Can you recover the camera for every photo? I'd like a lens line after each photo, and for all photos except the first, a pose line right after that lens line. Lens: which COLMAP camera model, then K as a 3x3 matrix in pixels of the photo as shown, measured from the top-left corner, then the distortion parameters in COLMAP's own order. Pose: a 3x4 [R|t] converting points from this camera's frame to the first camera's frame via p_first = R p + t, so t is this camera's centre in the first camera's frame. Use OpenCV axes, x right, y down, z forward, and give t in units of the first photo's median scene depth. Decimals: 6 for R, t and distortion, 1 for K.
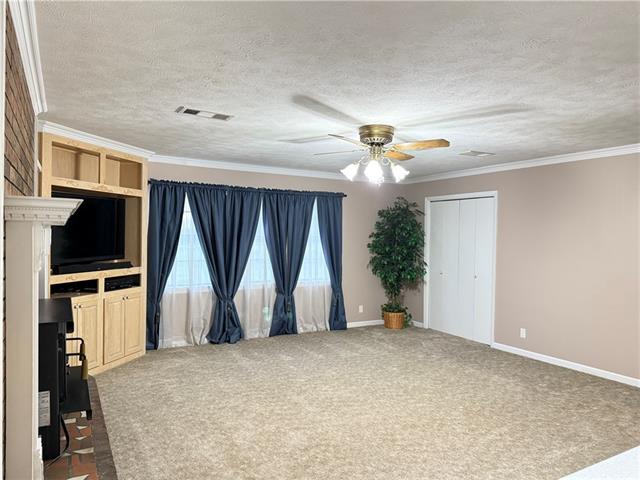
lens RADIAL K [[443.9, 0, 320.0], [0, 443.9, 240.0], [0, 0, 1]] dist [0.035544, -0.000710]
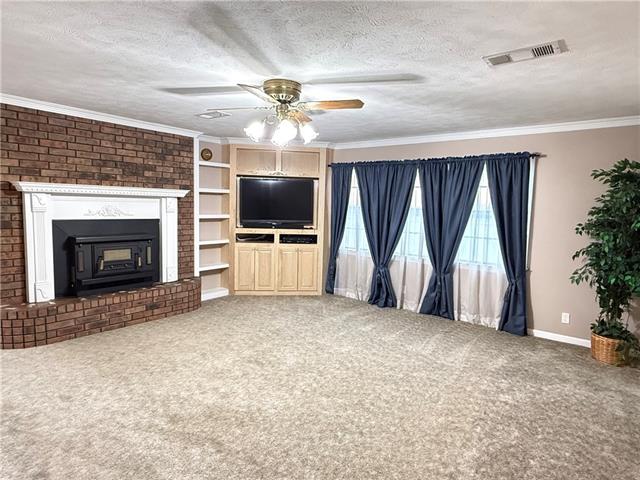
lens RADIAL K [[380.6, 0, 320.0], [0, 380.6, 240.0], [0, 0, 1]] dist [0.003336, 0.000583]
pose [[0.379527, 0.081484, -0.921585, 0.652090], [-0.033900, 0.996670, 0.074162, 0.005020], [0.924559, 0.003095, 0.381025, 0.558850]]
